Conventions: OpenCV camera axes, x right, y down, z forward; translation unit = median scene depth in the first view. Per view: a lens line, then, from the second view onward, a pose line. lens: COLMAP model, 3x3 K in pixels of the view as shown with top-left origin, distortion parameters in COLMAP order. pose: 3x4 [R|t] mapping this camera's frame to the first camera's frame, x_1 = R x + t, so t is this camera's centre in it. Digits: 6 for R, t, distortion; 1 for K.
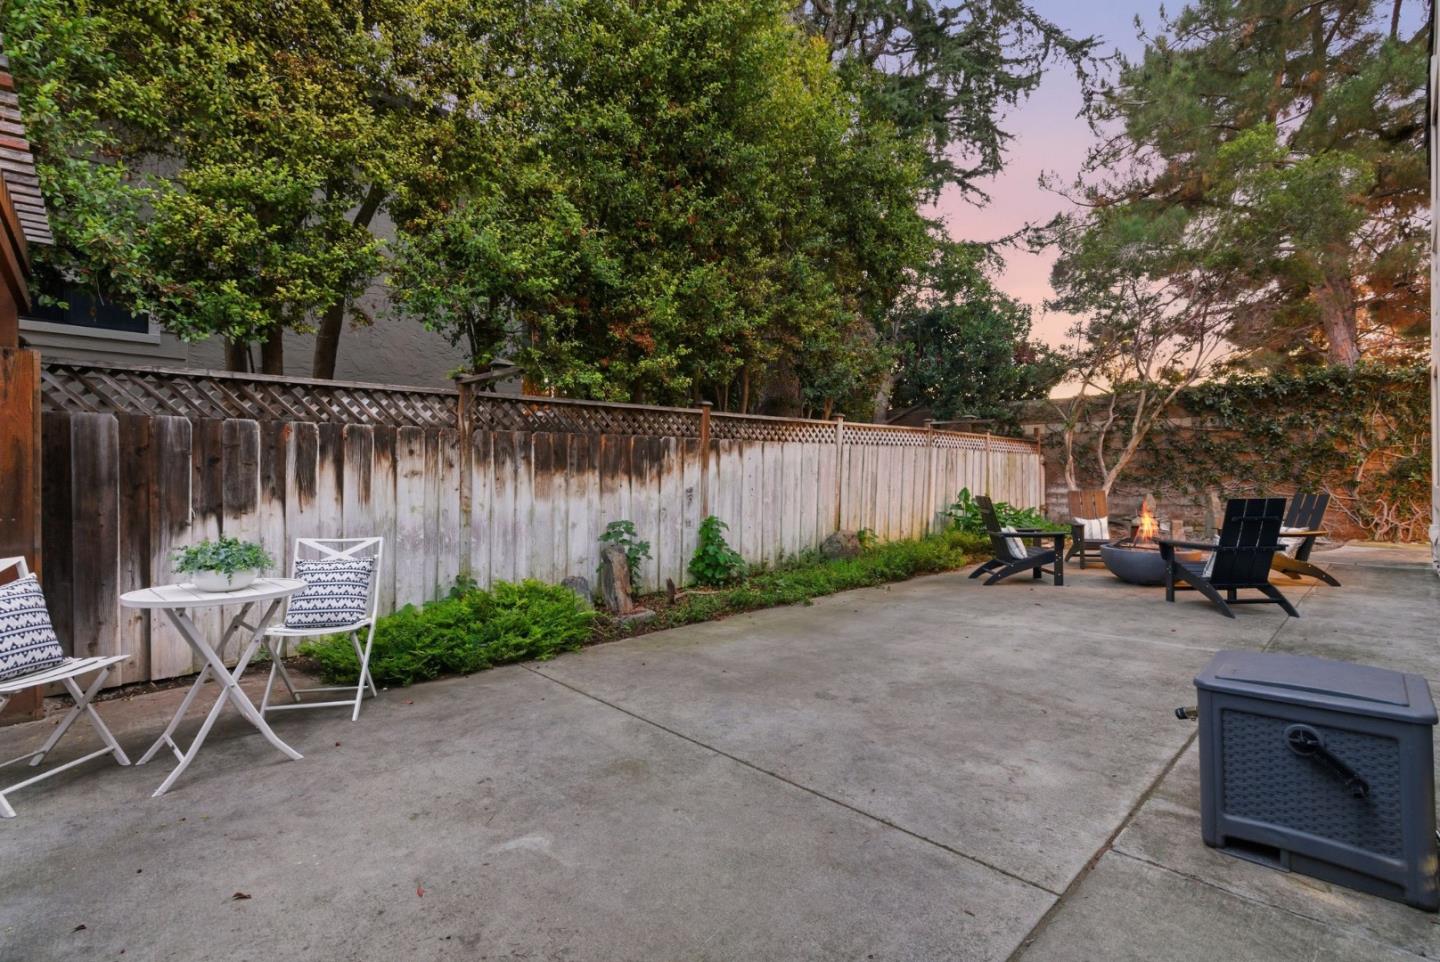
lens RADIAL K [[650.0, 0, 714.9], [0, 650.0, 480.4], [0, 0, 1]] dist [0.000562, -0.000123]
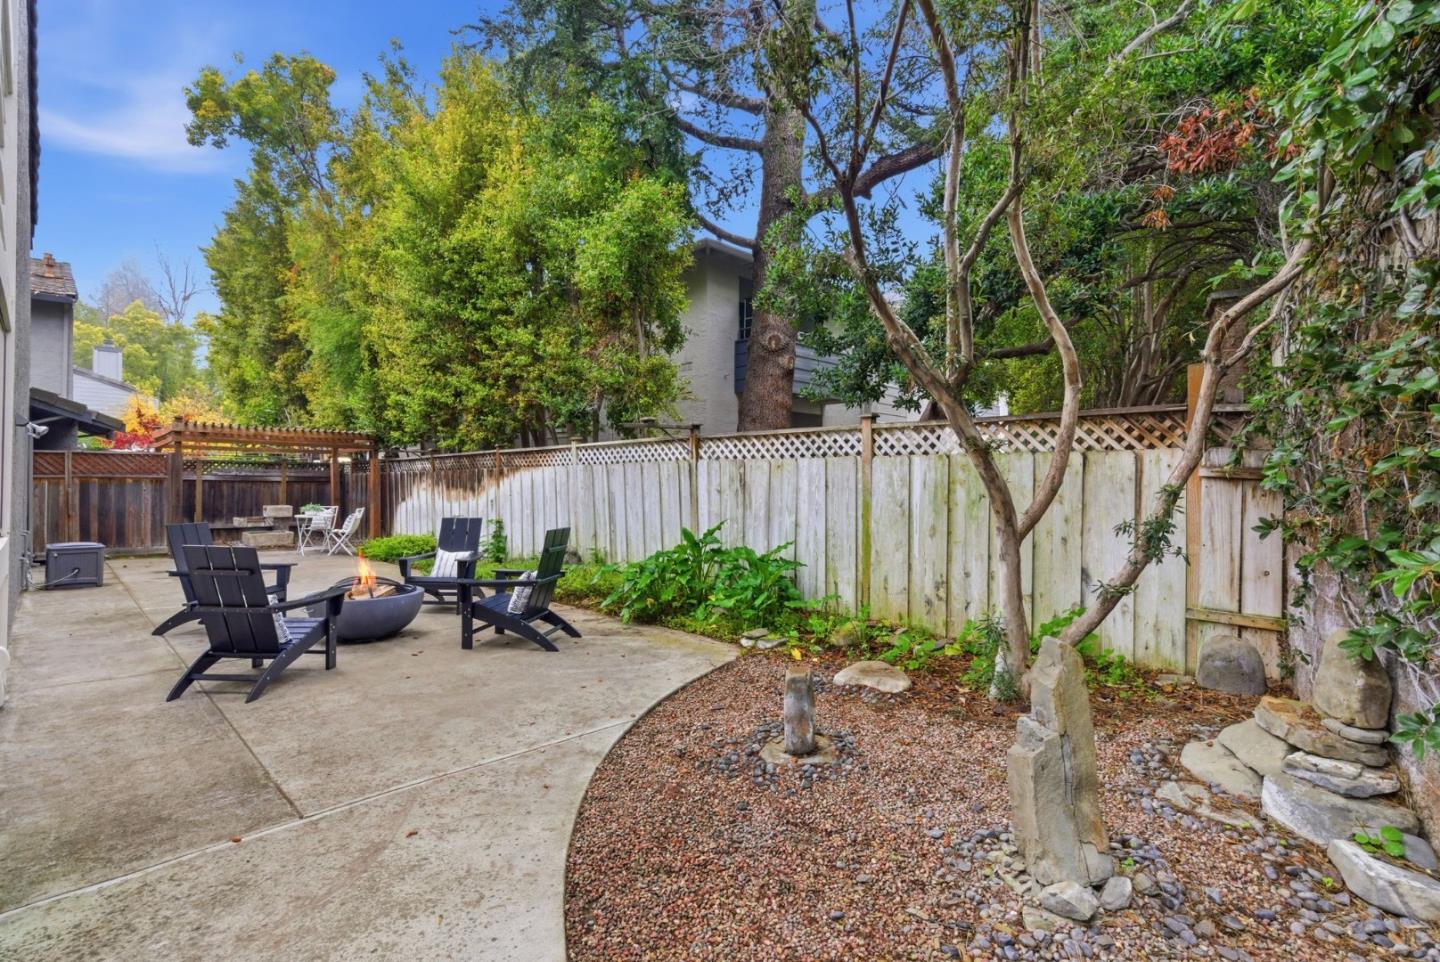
lens RADIAL K [[661.7, 0, 720.0], [0, 661.7, 481.0], [0, 0, 1]] dist [0.000180, -0.000047]
pose [[0.046315, -0.021827, -0.998688, 1.371615], [-0.030618, 0.999260, -0.023259, -0.010918], [0.998458, 0.031656, 0.045612, 1.251318]]
